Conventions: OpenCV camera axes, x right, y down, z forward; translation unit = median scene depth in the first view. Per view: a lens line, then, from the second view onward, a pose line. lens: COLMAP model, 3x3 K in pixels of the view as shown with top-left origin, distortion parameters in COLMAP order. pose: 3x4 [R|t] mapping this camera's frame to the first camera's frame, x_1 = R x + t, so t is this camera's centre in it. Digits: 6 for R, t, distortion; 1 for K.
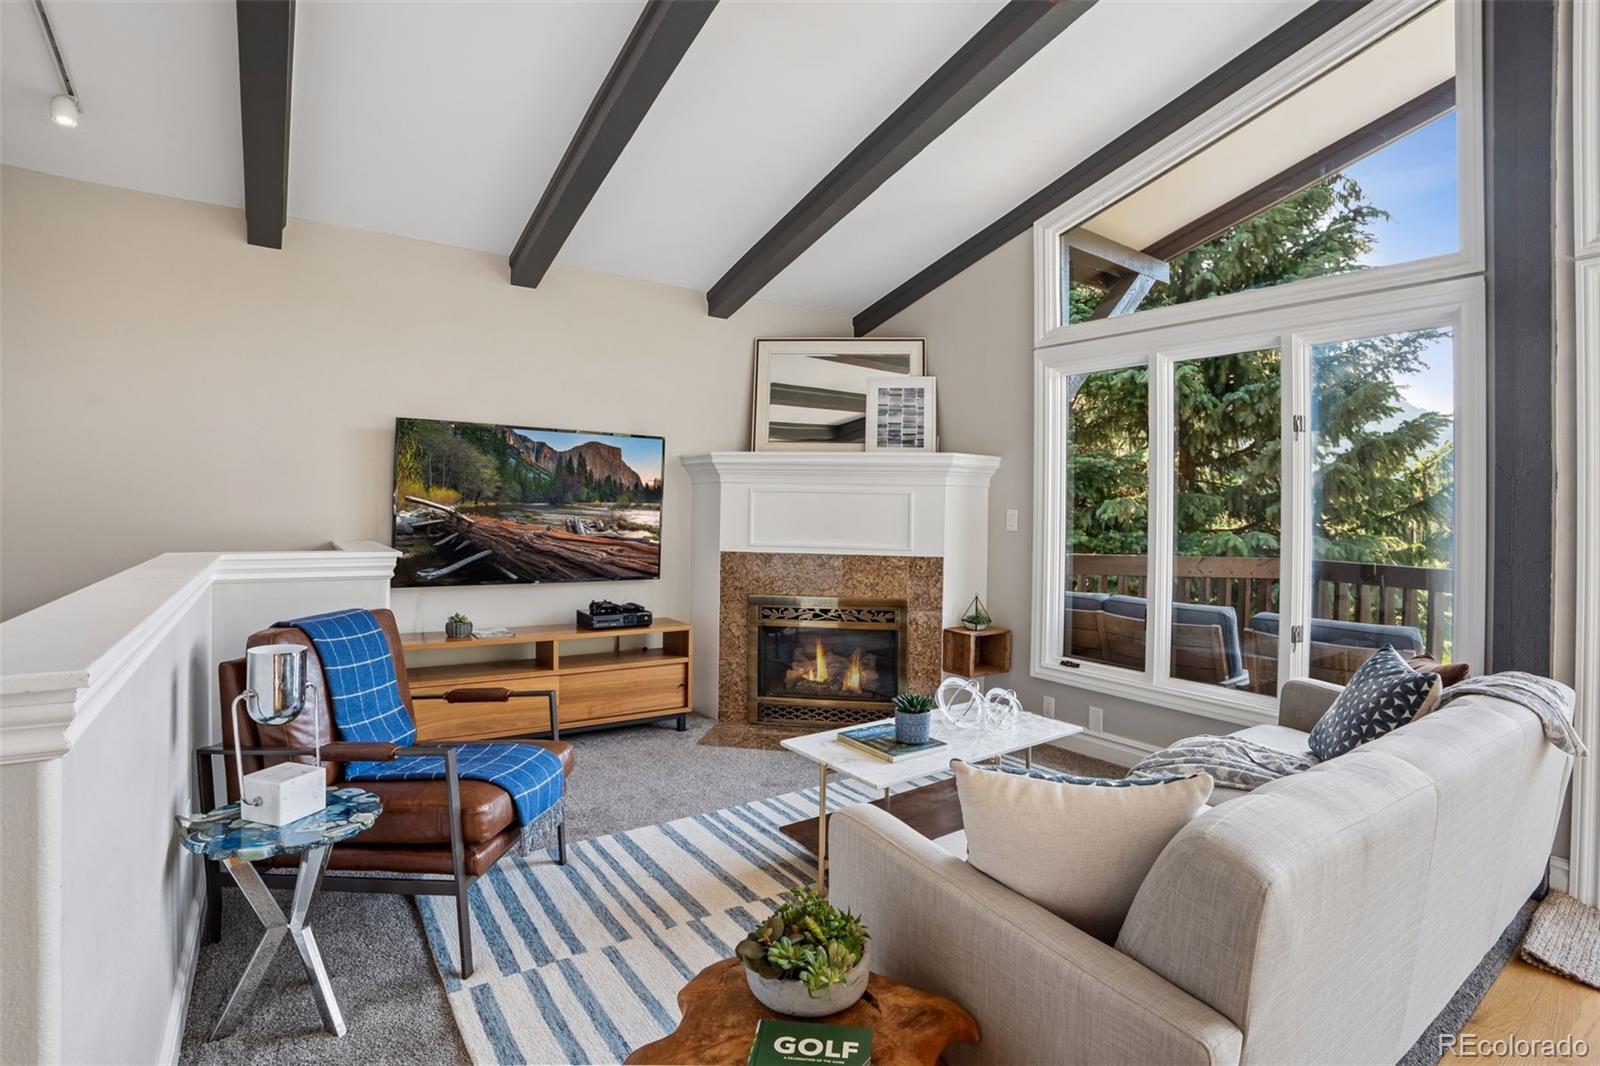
lens RADIAL K [[774.2, 0, 802.1], [0, 774.2, 498.4], [0, 0, 1]] dist [-0.051979, 0.016745]
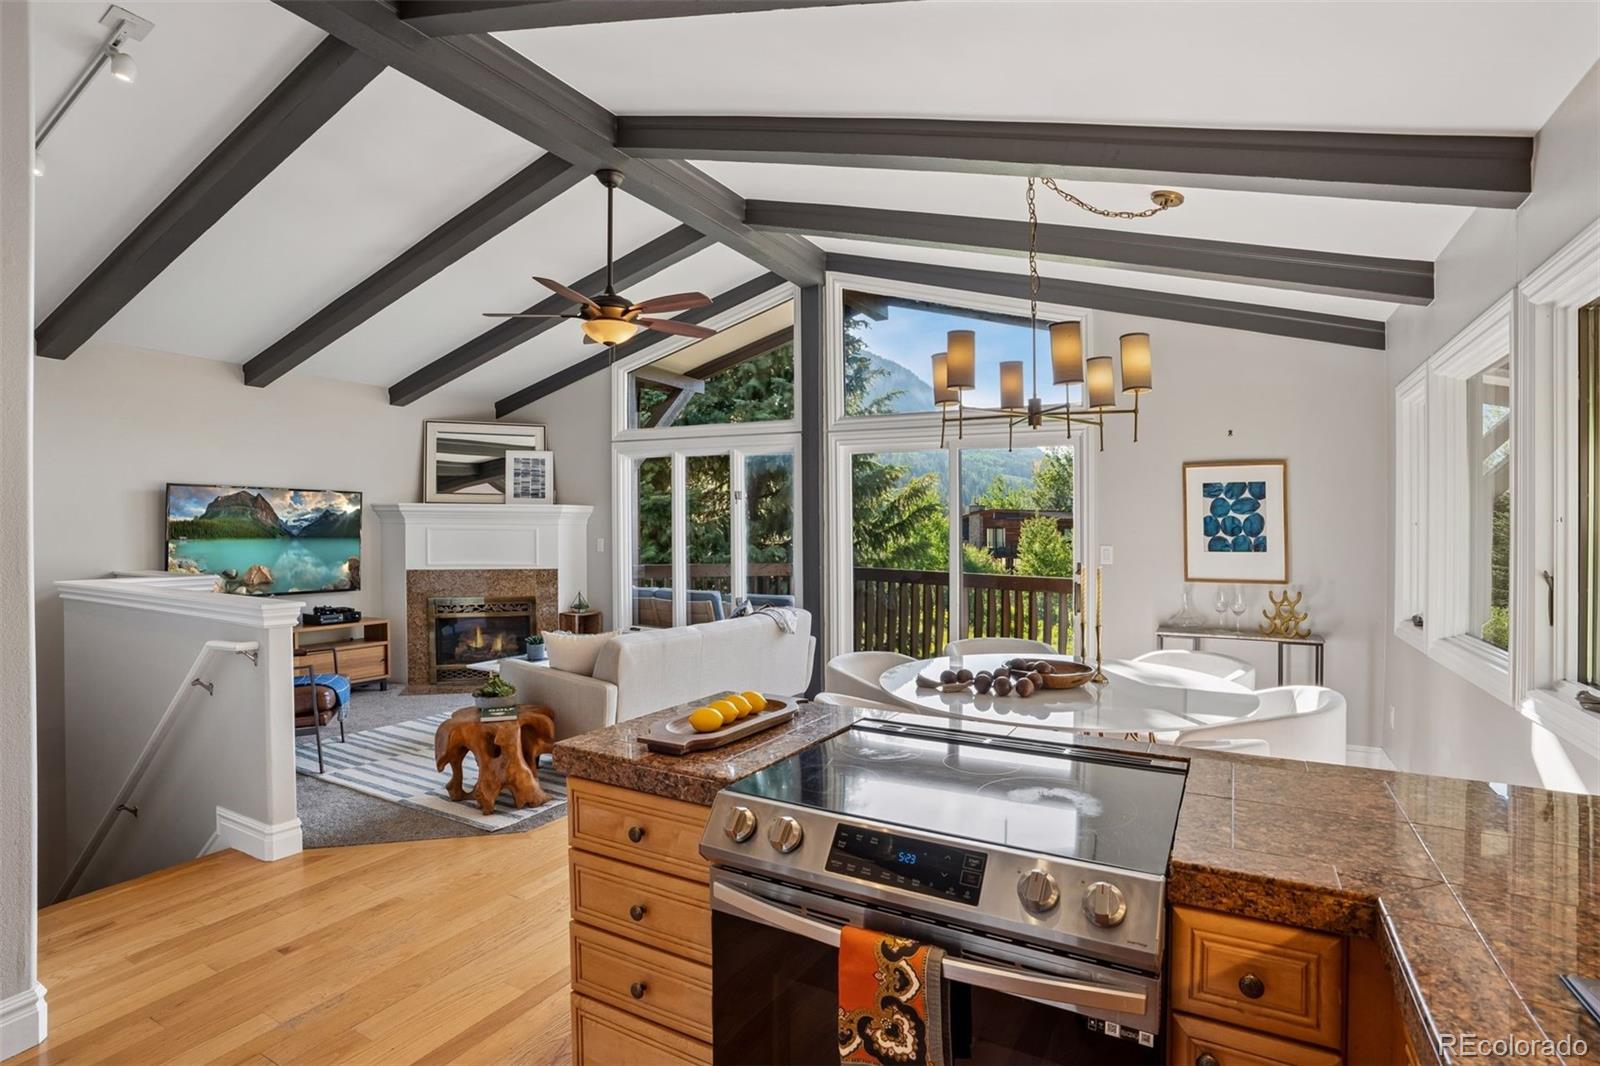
lens RADIAL K [[774.2, 0, 769.5], [0, 774.2, 558.4], [0, 0, 1]] dist [-0.051979, 0.016745]
pose [[0.912802, -0.026690, 0.407530, -0.069699], [0.003062, 0.998281, 0.058522, -0.038841], [-0.408392, -0.052171, 0.911315, -0.644929]]
